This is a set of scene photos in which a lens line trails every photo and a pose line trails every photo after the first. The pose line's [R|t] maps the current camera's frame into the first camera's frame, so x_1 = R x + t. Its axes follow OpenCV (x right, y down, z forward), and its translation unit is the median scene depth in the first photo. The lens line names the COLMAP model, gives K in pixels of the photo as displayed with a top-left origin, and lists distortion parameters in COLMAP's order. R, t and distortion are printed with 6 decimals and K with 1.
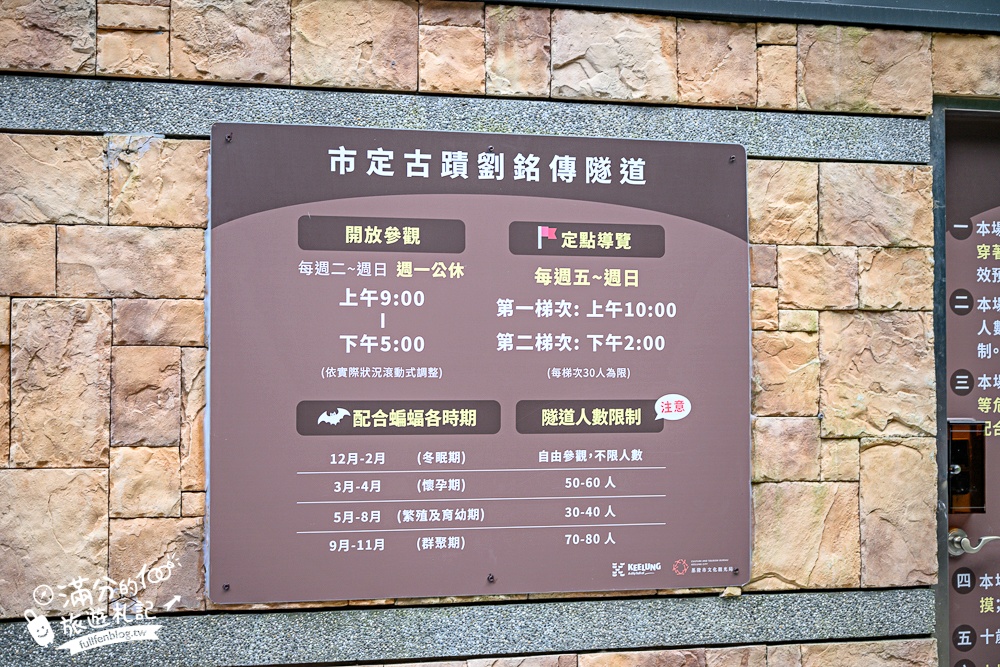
lens RADIAL K [[1459.6, 0, 500.2], [0, 1459.6, 333.9], [0, 0, 1]] dist [0.008118, 0.000000]
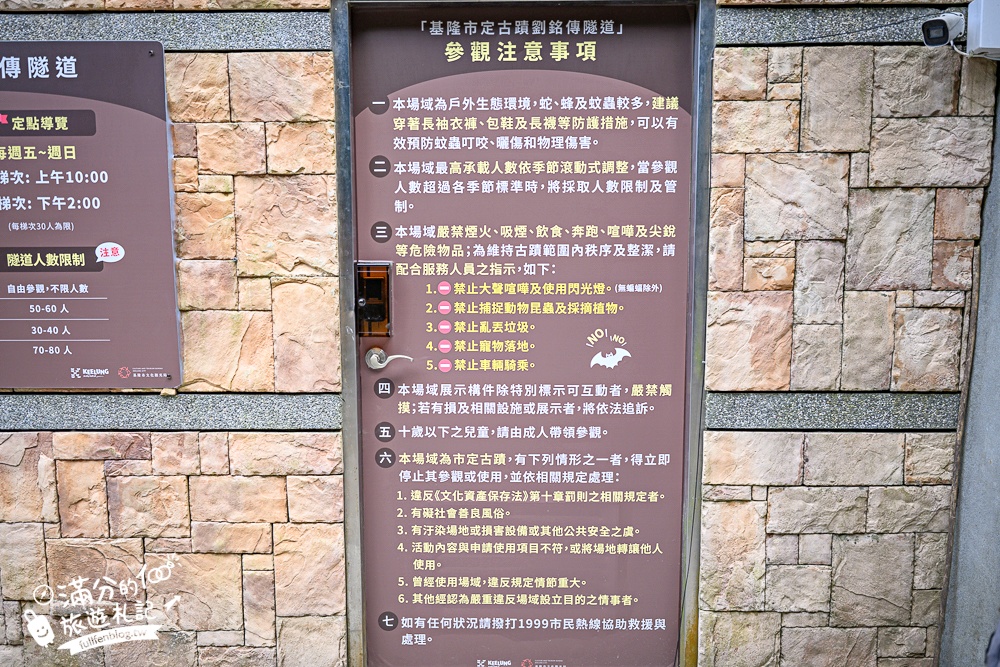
lens RADIAL K [[854.8, 0, 498.2], [0, 854.8, 329.3], [0, 0, 1]] dist [-0.000162, -0.003683]
pose [[0.967813, 0.028328, -0.250070, 0.646753], [0.011415, 0.987681, 0.156064, 0.002679], [0.251410, -0.153895, 0.955567, 0.344762]]
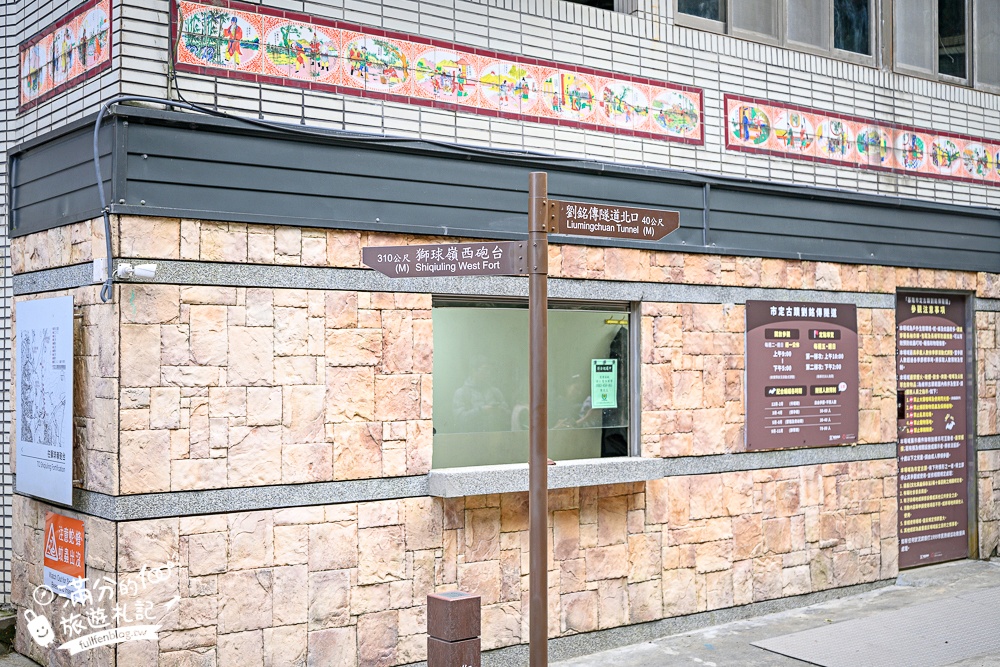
lens RADIAL K [[1285.0, 0, 500.3], [0, 1285.0, 335.7], [0, 0, 1]] dist [-0.010333, 0.000000]
pose [[0.914463, 0.003477, 0.404655, -1.697716], [-0.007883, 0.999926, 0.009224, -0.081252], [-0.404593, -0.011625, 0.914423, -1.258634]]
